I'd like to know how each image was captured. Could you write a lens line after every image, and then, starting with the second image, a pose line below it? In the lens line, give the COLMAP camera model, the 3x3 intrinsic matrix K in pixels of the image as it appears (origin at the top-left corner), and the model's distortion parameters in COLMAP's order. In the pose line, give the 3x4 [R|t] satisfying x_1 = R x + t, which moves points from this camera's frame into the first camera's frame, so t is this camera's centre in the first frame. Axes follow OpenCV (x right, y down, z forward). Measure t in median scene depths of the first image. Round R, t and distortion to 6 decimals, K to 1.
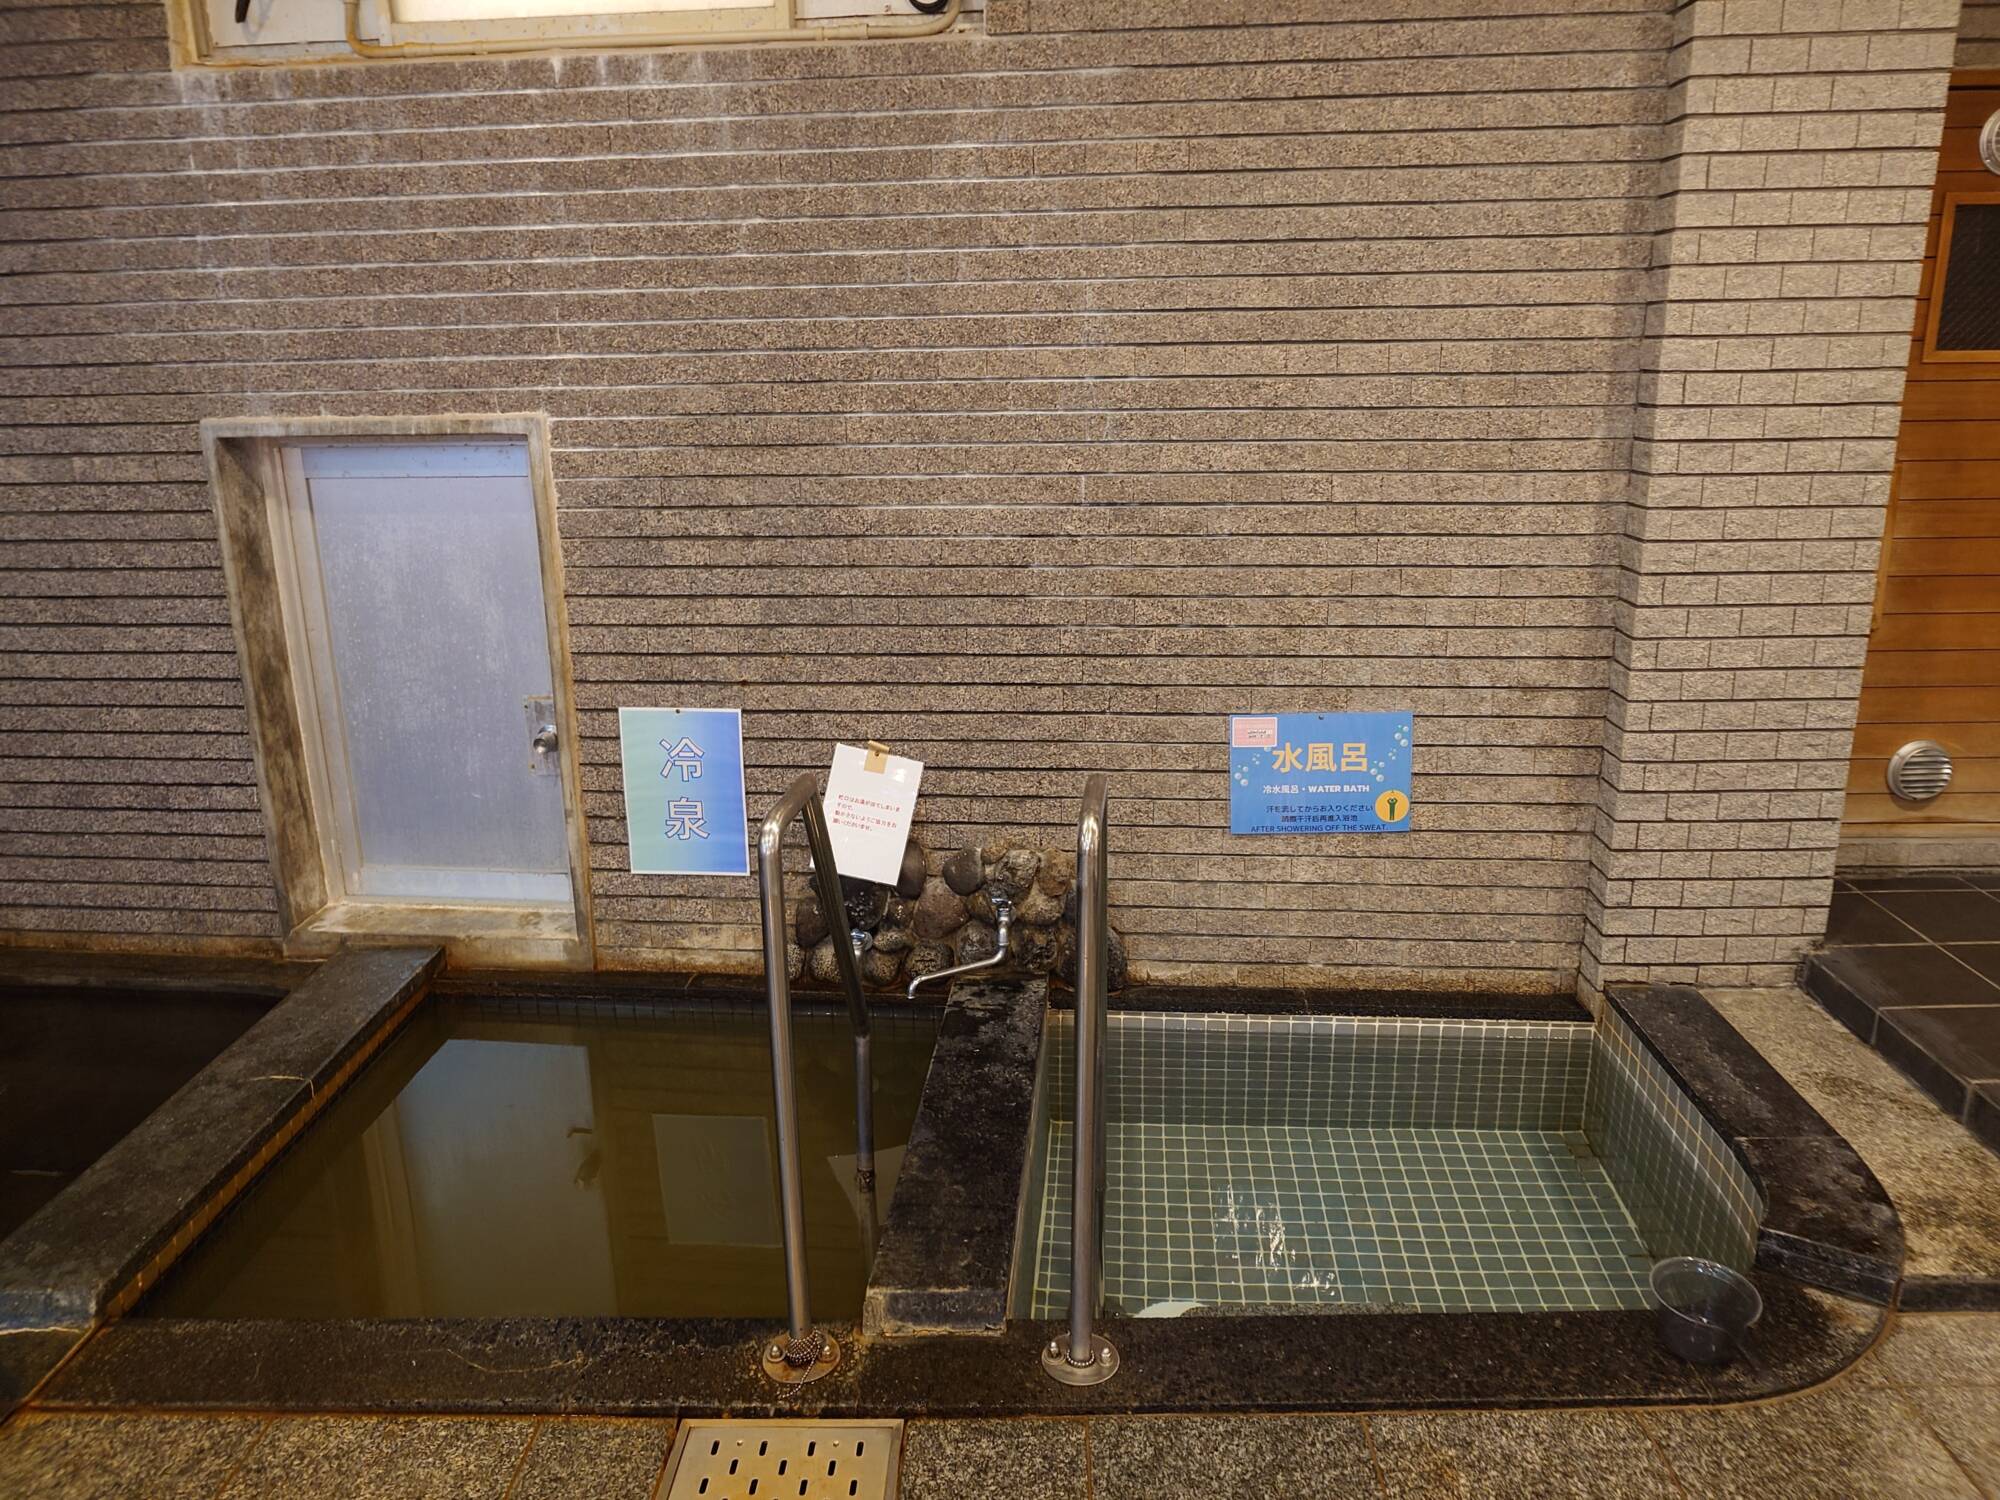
lens RADIAL K [[1414.1, 0, 995.1], [0, 1414.1, 743.5], [0, 0, 1]] dist [-0.035352, 0.017945]
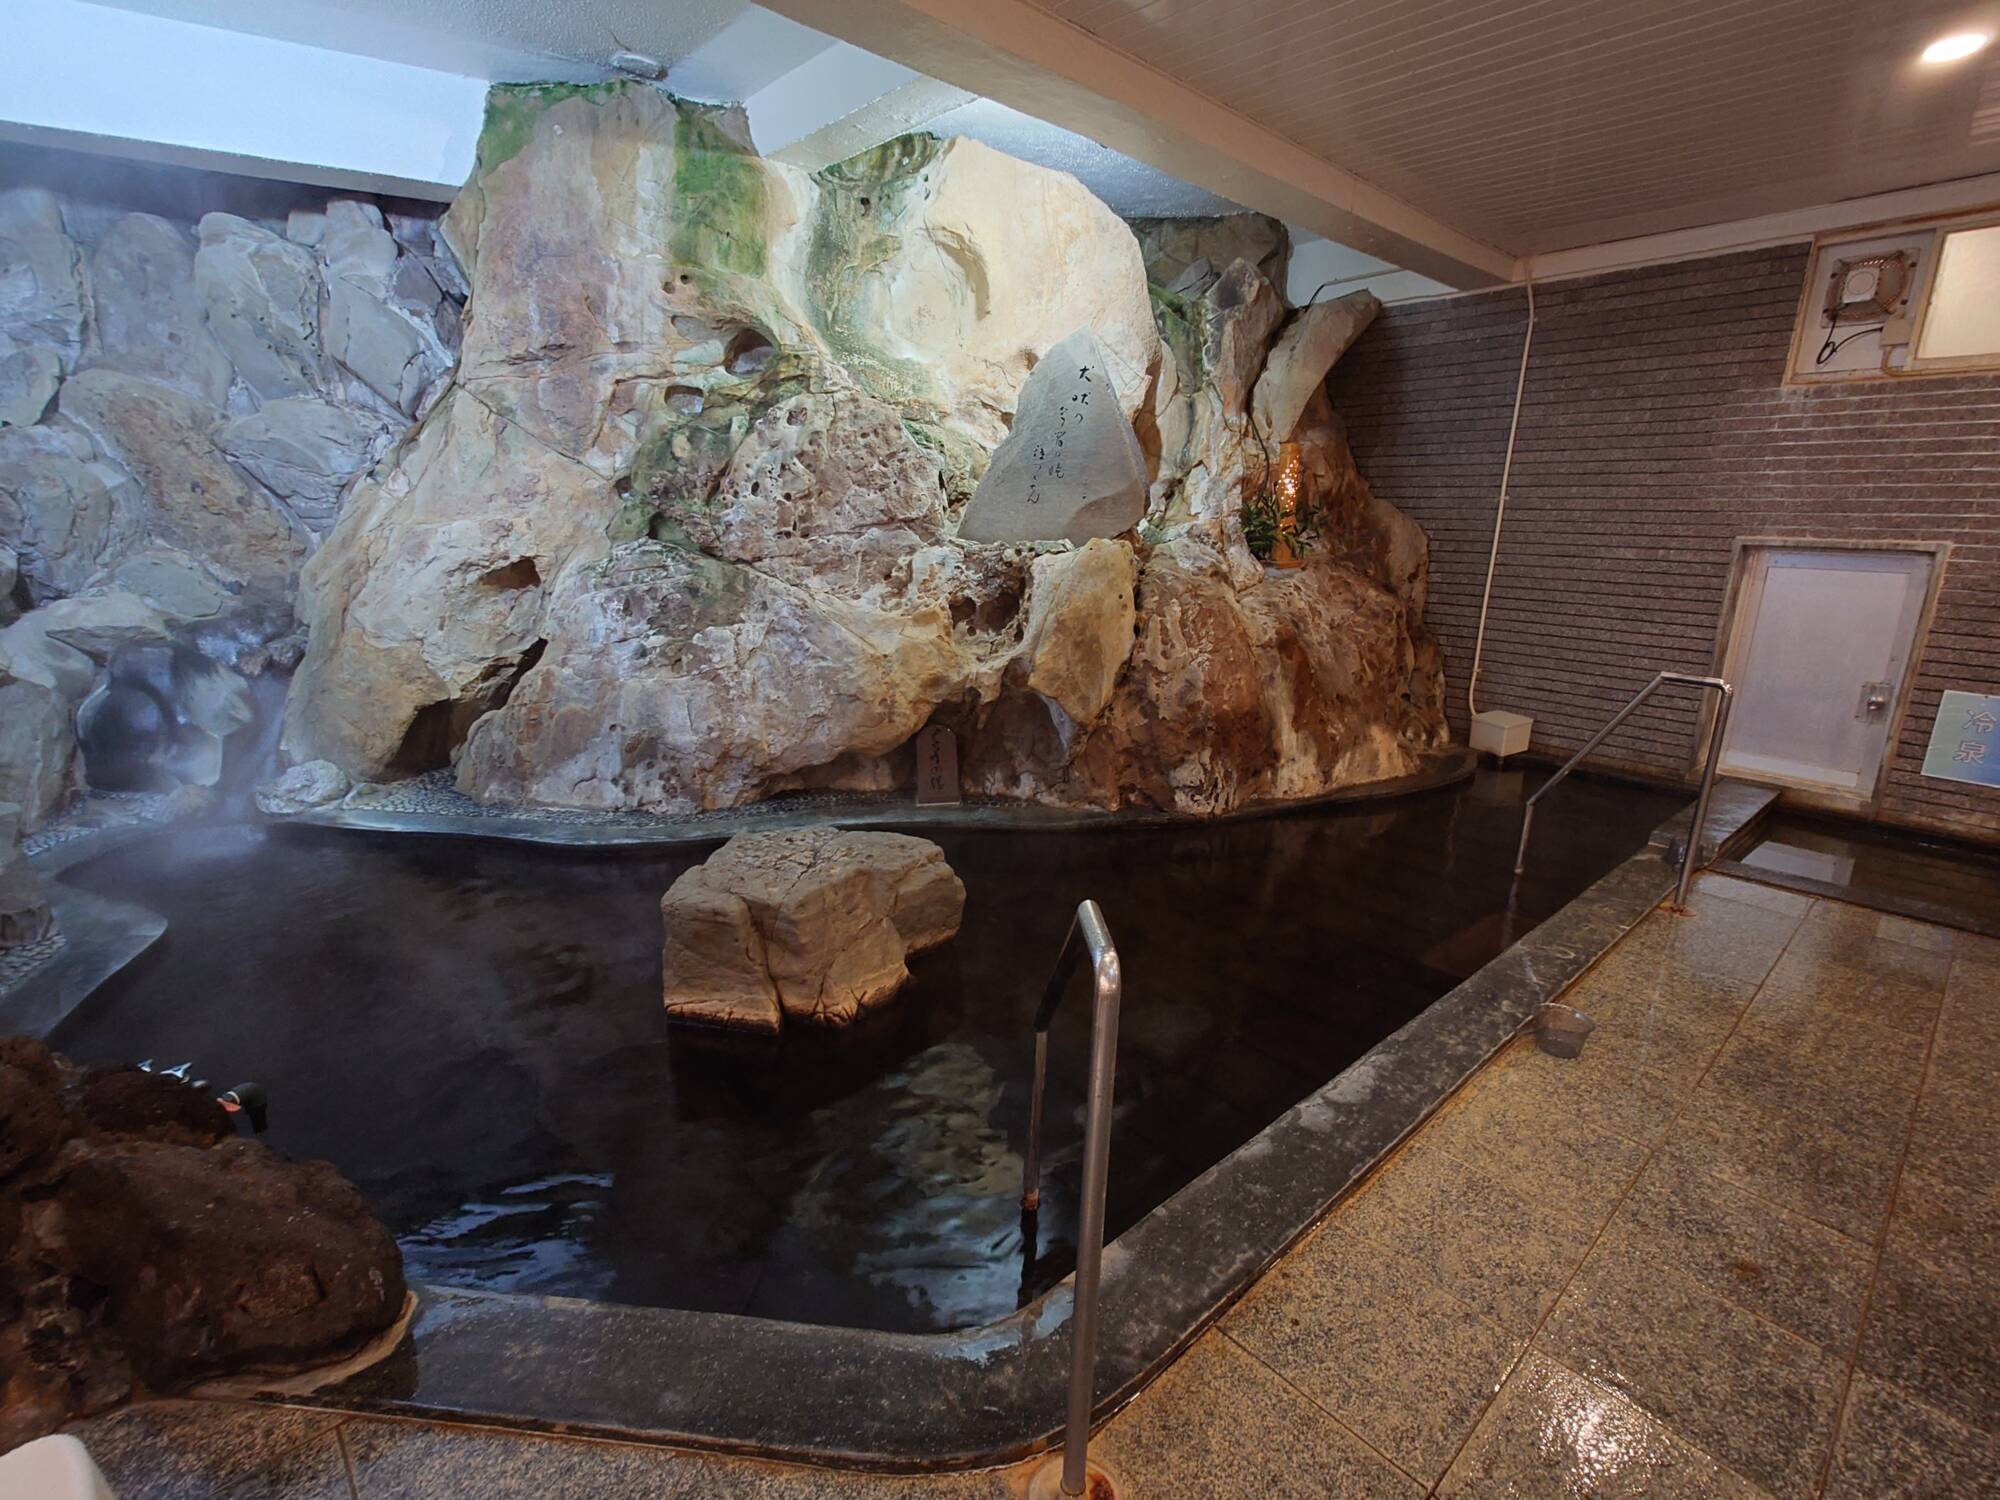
lens RADIAL K [[938.9, 0, 1012.0], [0, 938.9, 755.3], [0, 0, 1]] dist [-0.001368, -0.000681]
pose [[0.695527, 0.207698, -0.687825, -0.255163], [-0.223722, 0.972321, 0.067377, 0.273602], [0.682781, 0.107019, 0.722743, -0.866158]]
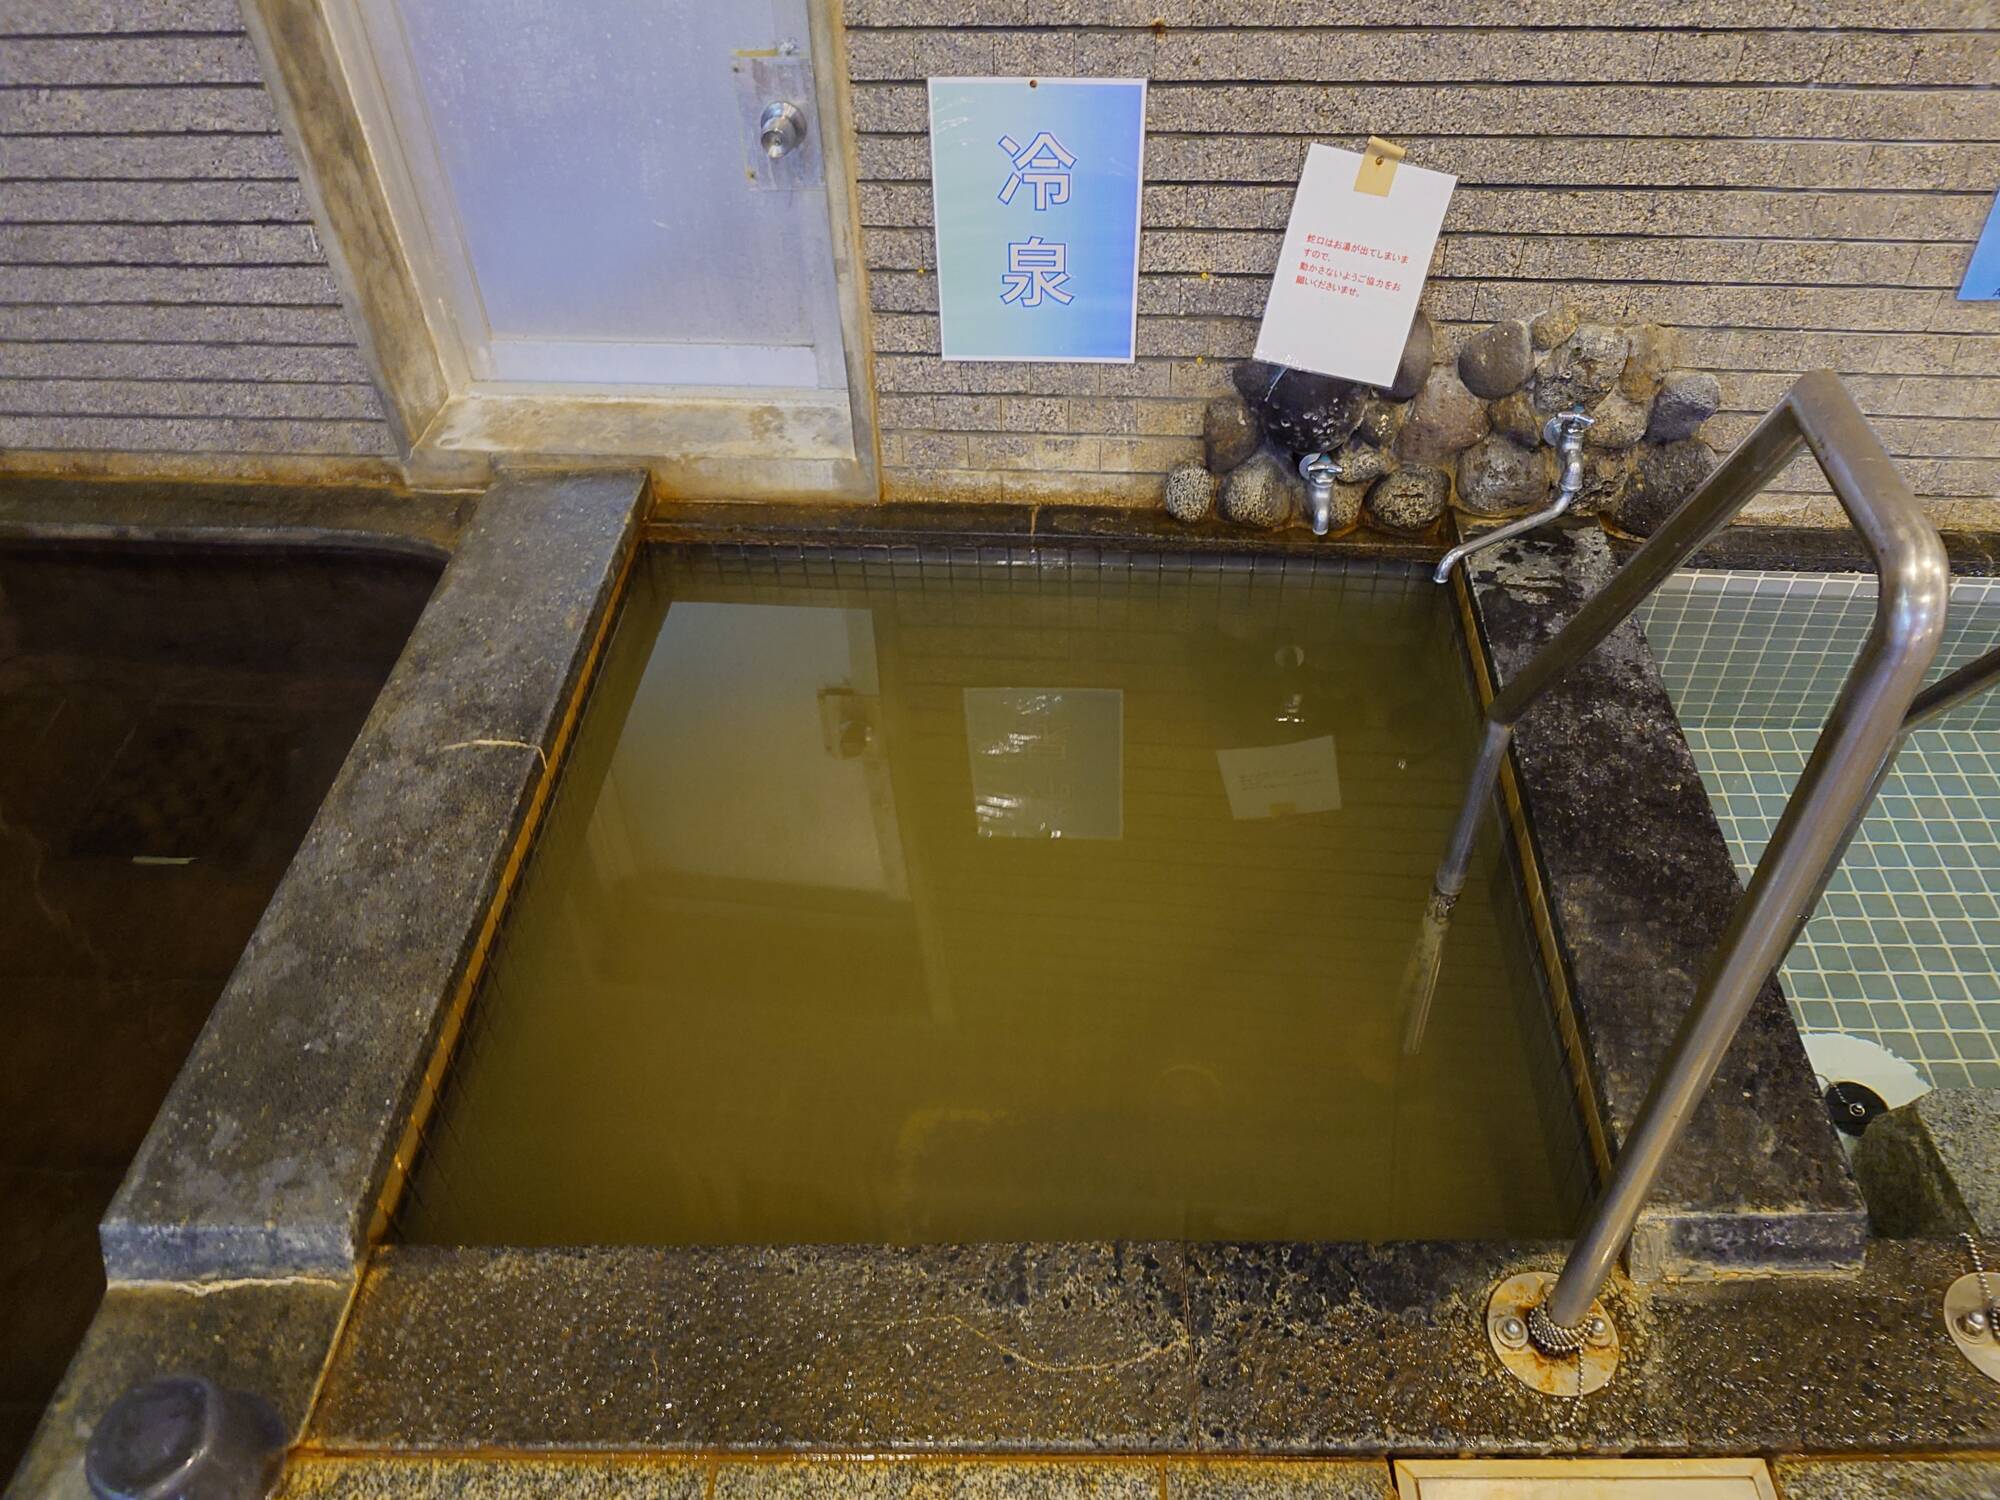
lens RADIAL K [[1414.1, 0, 996.7], [0, 1414.1, 738.2], [0, 0, 1]] dist [-0.035352, 0.017945]
pose [[0.999900, -0.012891, -0.005786, -0.240888], [0.014111, 0.889687, 0.456353, -0.046955], [-0.000736, -0.456389, 0.889780, 0.375016]]
